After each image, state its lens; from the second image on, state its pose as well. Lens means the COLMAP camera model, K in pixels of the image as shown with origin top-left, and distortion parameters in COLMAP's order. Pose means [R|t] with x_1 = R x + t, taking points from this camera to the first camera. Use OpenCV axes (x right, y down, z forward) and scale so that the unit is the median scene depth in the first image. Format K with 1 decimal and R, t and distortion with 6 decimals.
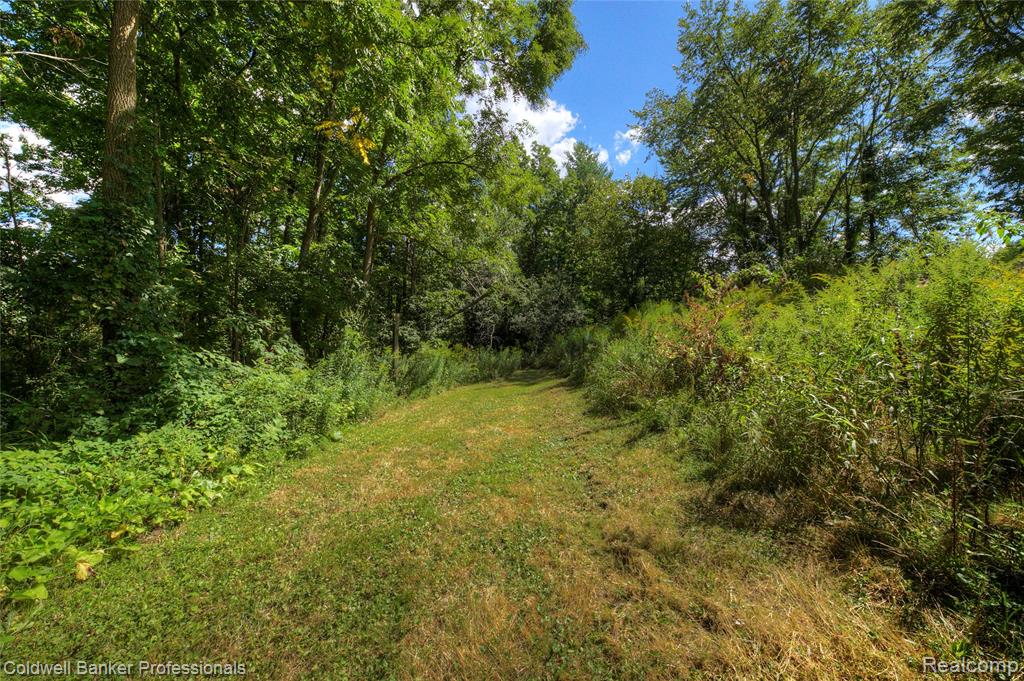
lens RADIAL K [[371.7, 0, 512.0], [0, 371.7, 340.5], [0, 0, 1]] dist [0.000108, 0.000014]
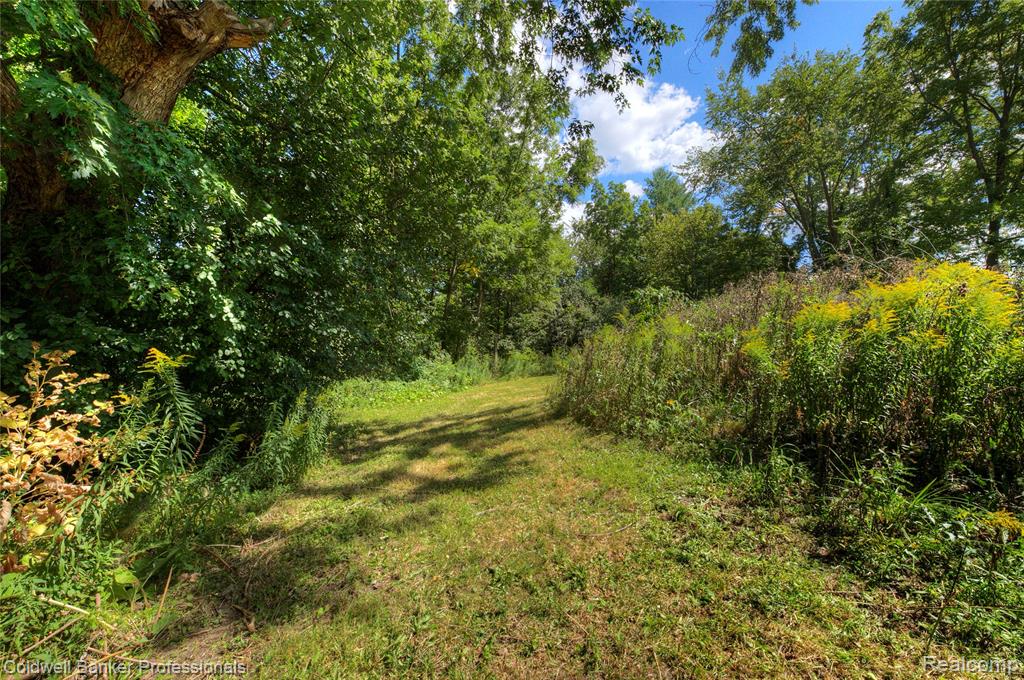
lens RADIAL K [[371.7, 0, 512.0], [0, 371.7, 340.0], [0, 0, 1]] dist [0.000108, 0.000014]
pose [[0.955903, -0.012537, -0.293414, 0.166688], [0.007942, 0.999827, -0.016848, -0.010470], [0.293574, 0.013775, 0.955837, -0.386103]]
